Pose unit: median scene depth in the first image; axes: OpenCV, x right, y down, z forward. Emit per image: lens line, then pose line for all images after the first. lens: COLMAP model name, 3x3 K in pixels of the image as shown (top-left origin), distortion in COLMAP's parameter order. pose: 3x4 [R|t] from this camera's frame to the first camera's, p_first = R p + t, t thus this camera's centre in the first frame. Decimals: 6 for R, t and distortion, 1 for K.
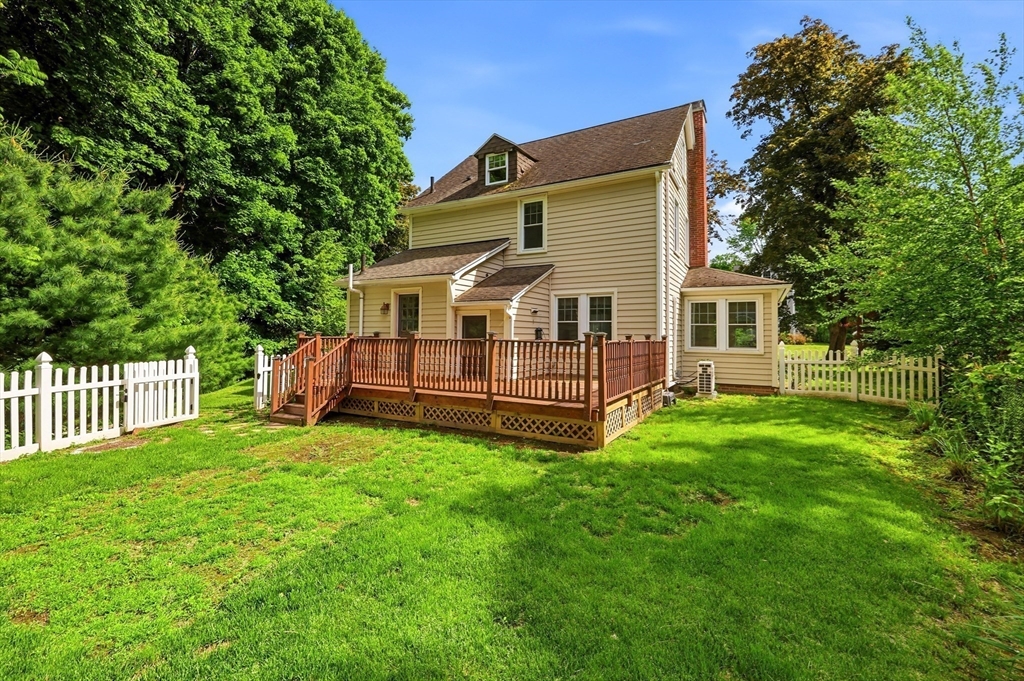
lens RADIAL K [[414.0, 0, 513.7], [0, 414.0, 339.4], [0, 0, 1]] dist [-0.001901, -0.000094]
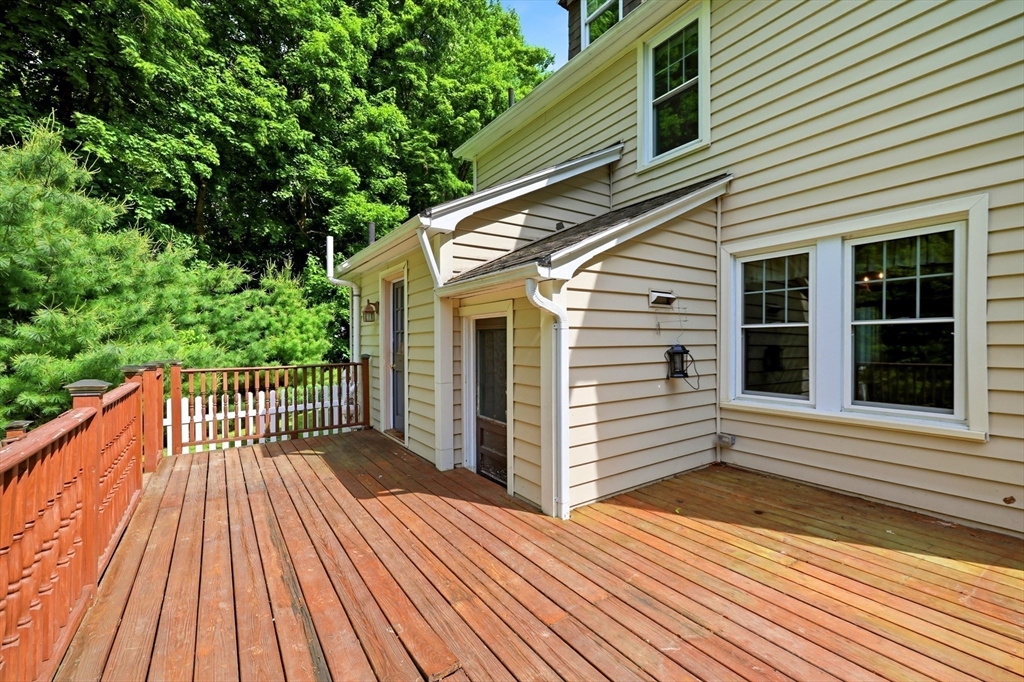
lens RADIAL K [[414.0, 0, 513.7], [0, 414.0, 339.9], [0, 0, 1]] dist [-0.001901, -0.000094]
pose [[0.889887, -0.013726, -0.455975, 0.073262], [0.007702, 0.999857, -0.015067, -0.021302], [0.456117, 0.009896, 0.889865, 0.463282]]
